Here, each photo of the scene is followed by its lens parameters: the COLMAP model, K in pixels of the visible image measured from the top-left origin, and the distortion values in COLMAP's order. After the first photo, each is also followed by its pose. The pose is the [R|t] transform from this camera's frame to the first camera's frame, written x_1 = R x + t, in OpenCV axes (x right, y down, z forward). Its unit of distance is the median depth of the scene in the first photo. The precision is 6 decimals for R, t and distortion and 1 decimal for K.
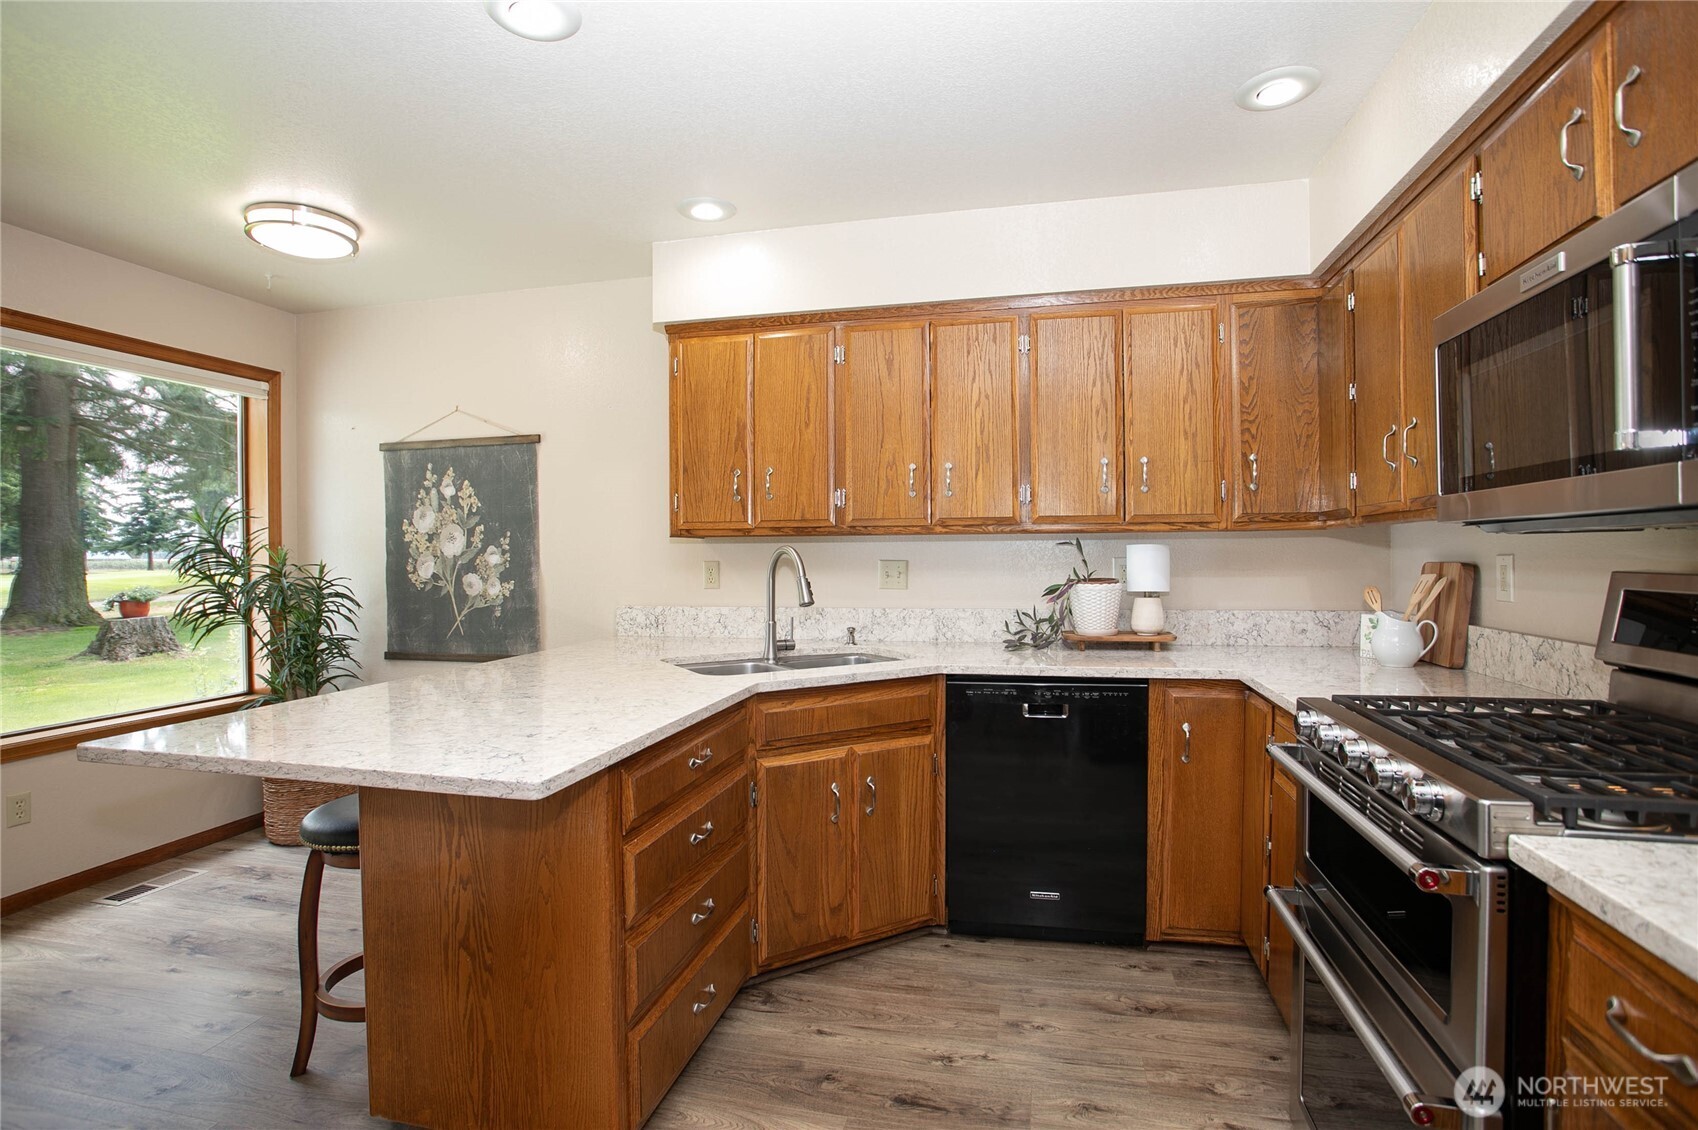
lens RADIAL K [[827.5, 0, 845.9], [0, 827.5, 558.9], [0, 0, 1]] dist [-0.070878, 0.028668]
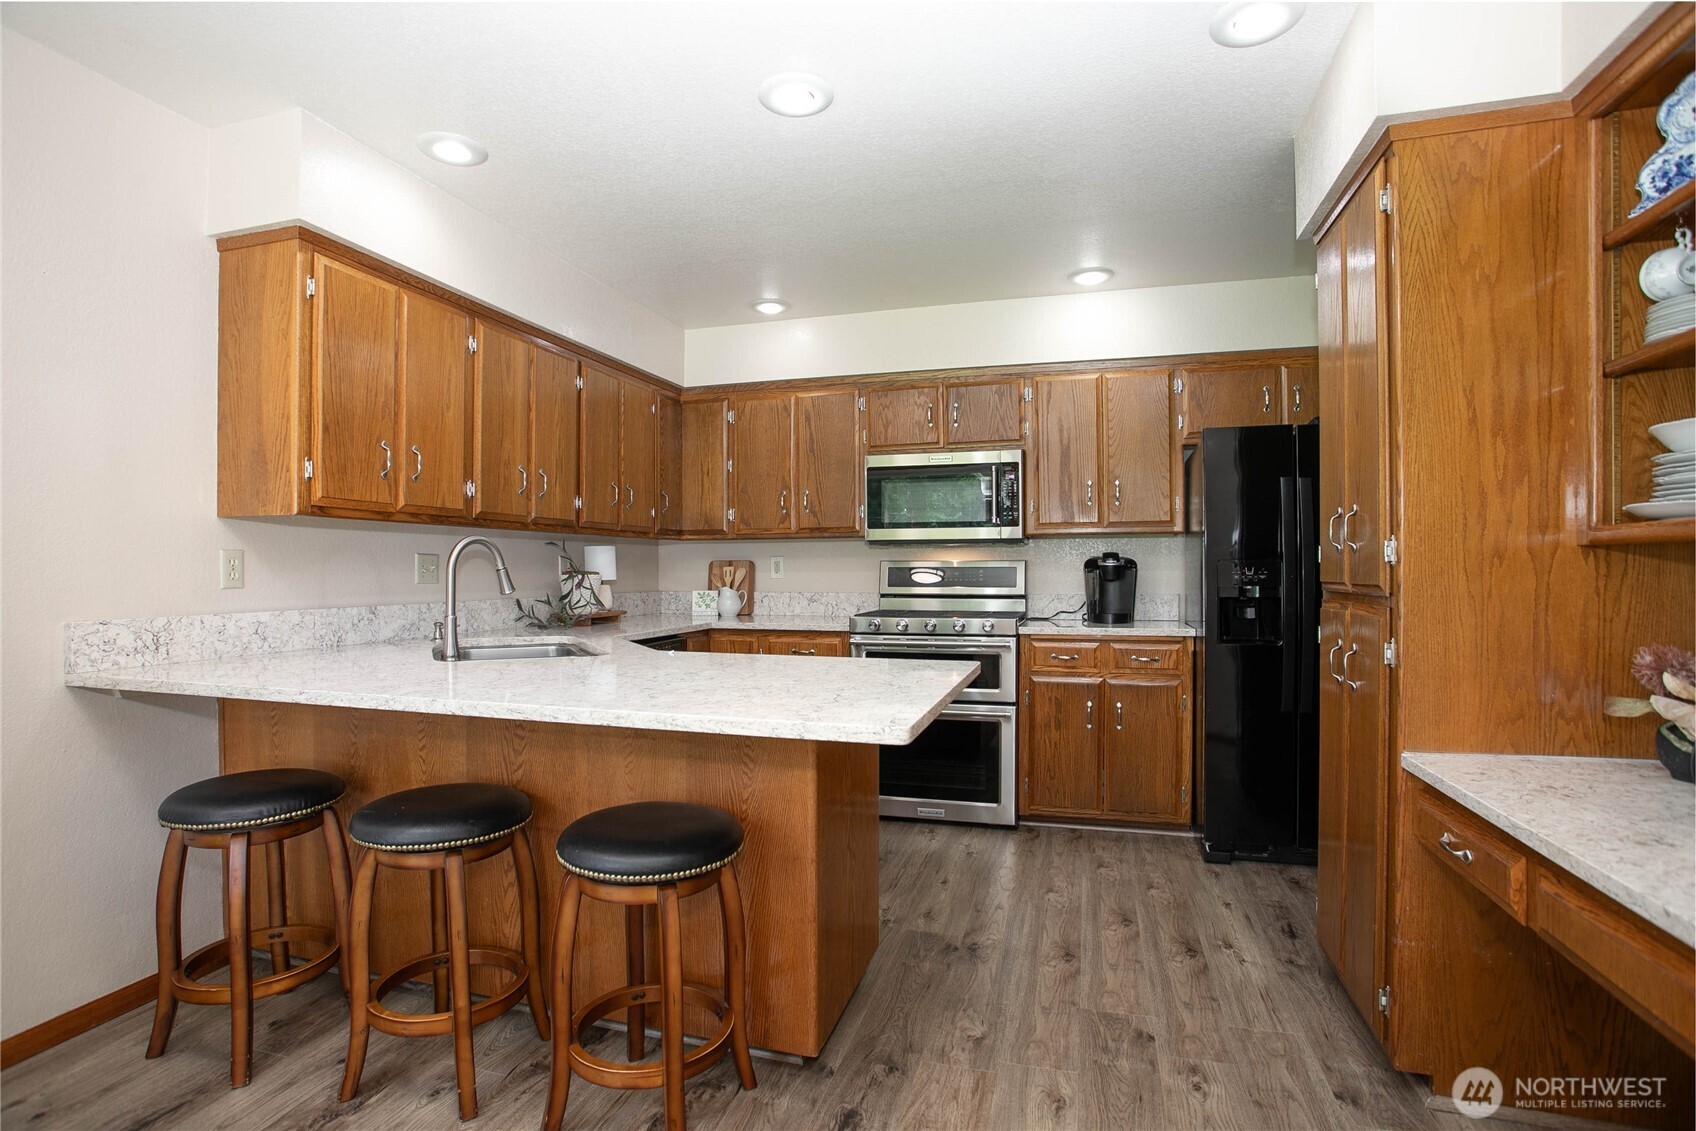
lens RADIAL K [[826.6, 0, 843.1], [0, 826.6, 565.3], [0, 0, 1]] dist [-0.070878, 0.028668]
pose [[0.063369, 0.010309, 0.997937, -0.911398], [0.005842, 0.999926, -0.010700, 0.029428], [-0.997973, 0.006508, 0.063304, 0.475528]]
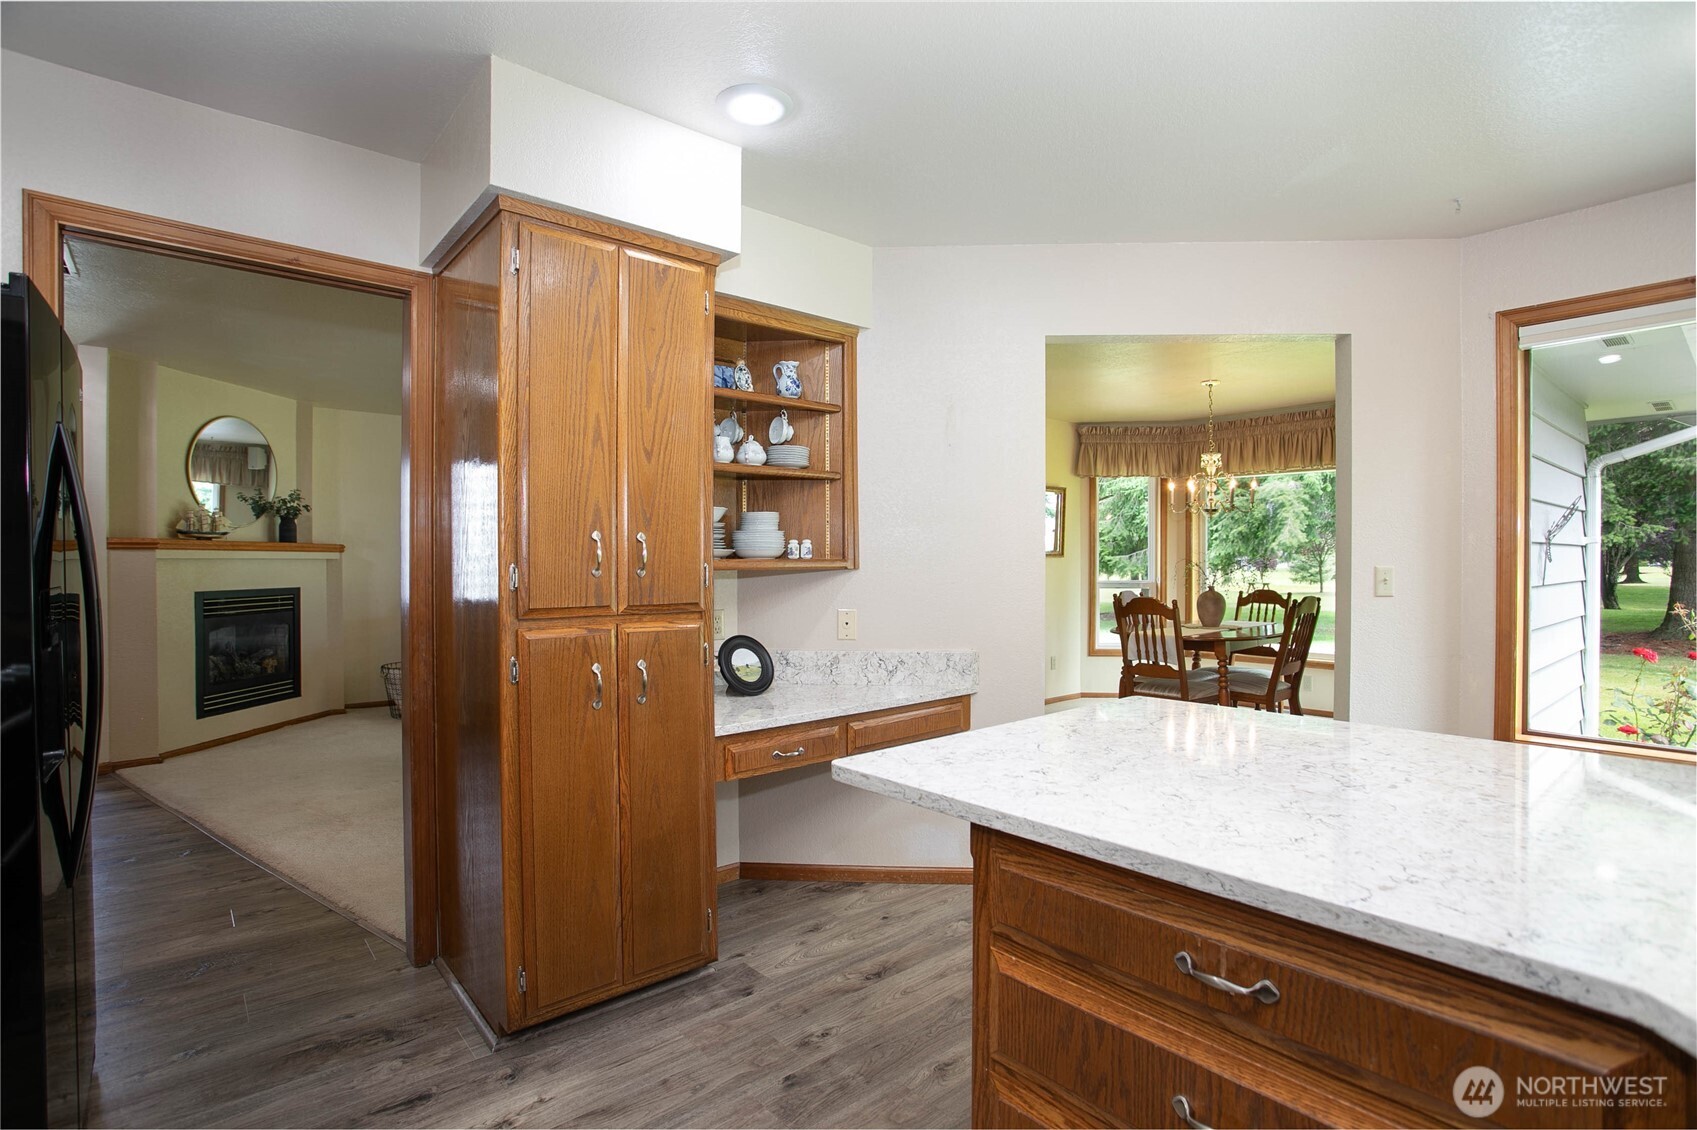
lens RADIAL K [[827.1, 0, 846.1], [0, 827.1, 567.6], [0, 0, 1]] dist [-0.070878, 0.028668]
pose [[-0.595405, 0.014444, -0.803296, 0.208750], [0.001336, 0.999855, 0.016988, -0.004059], [0.803424, 0.009041, -0.595338, 0.676135]]
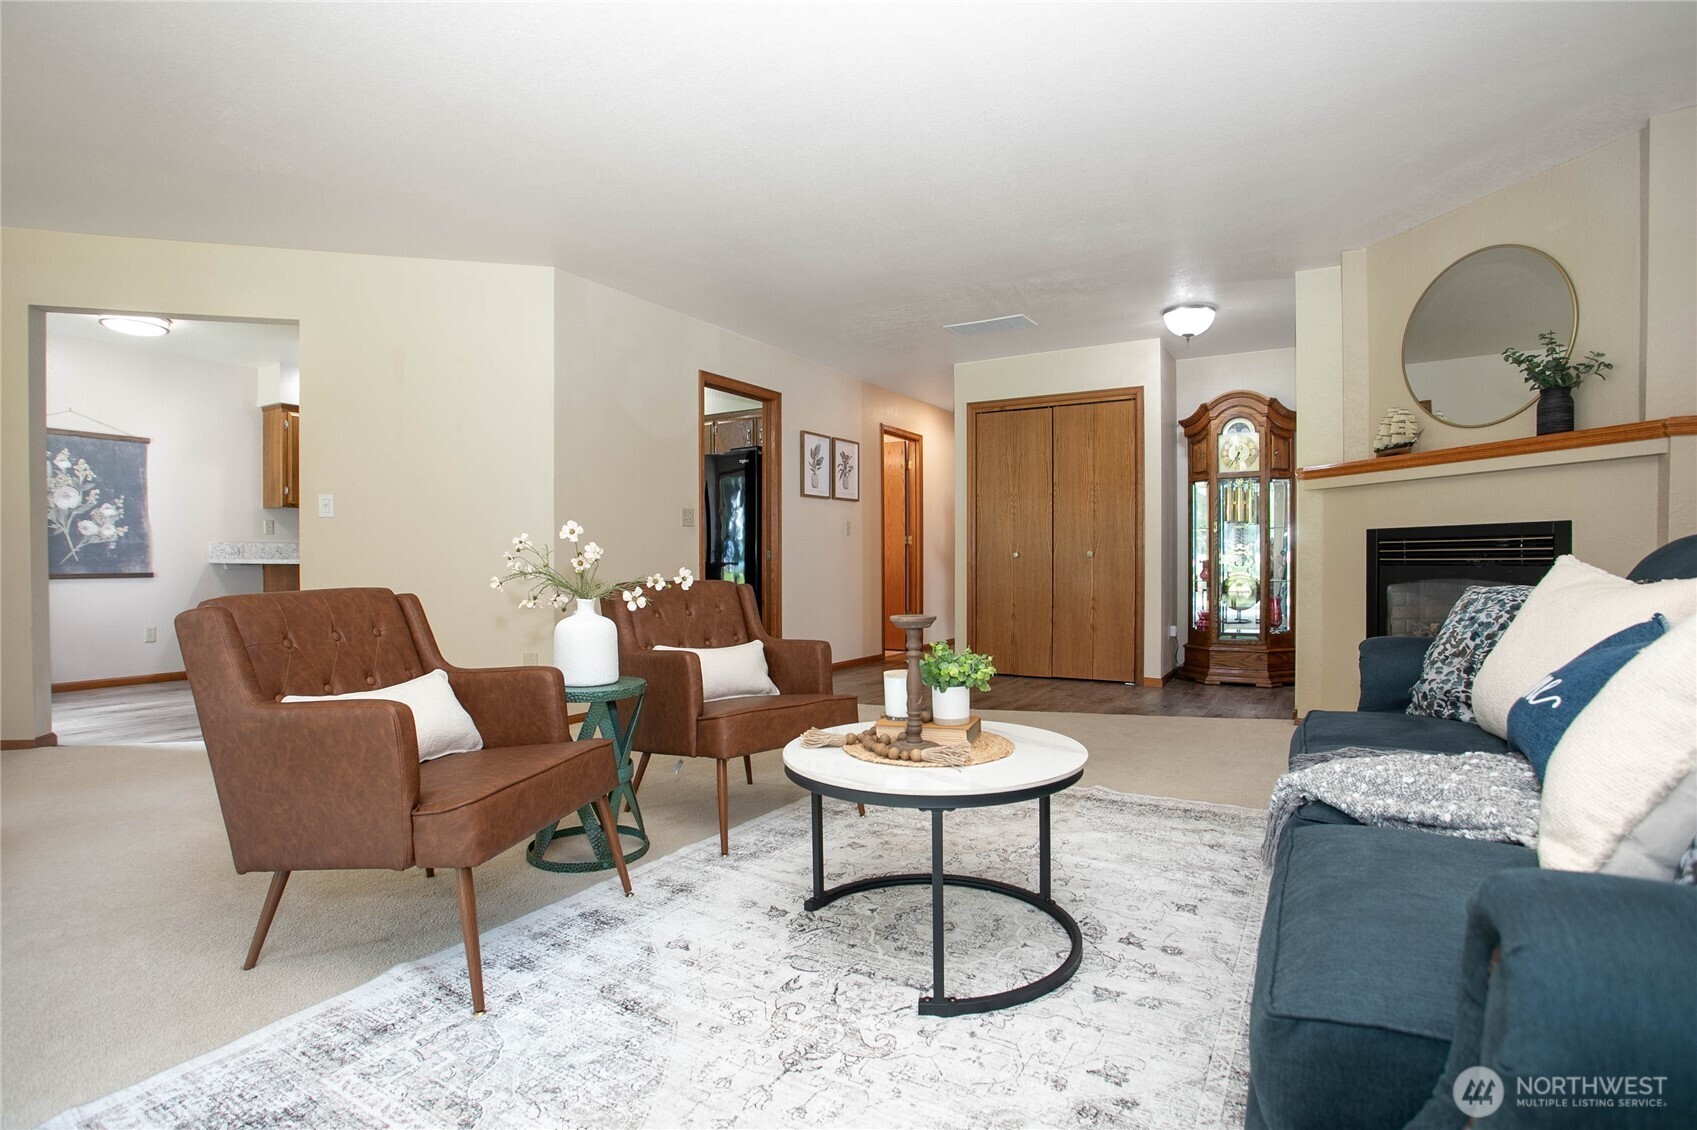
lens RADIAL K [[827.1, 0, 853.9], [0, 827.1, 567.1], [0, 0, 1]] dist [-0.070878, 0.028668]
pose [[0.293053, -0.000831, 0.956096, -1.738118], [0.001657, 0.999999, 0.000362, 0.127648], [-0.956095, 0.001479, 0.293054, -0.964817]]
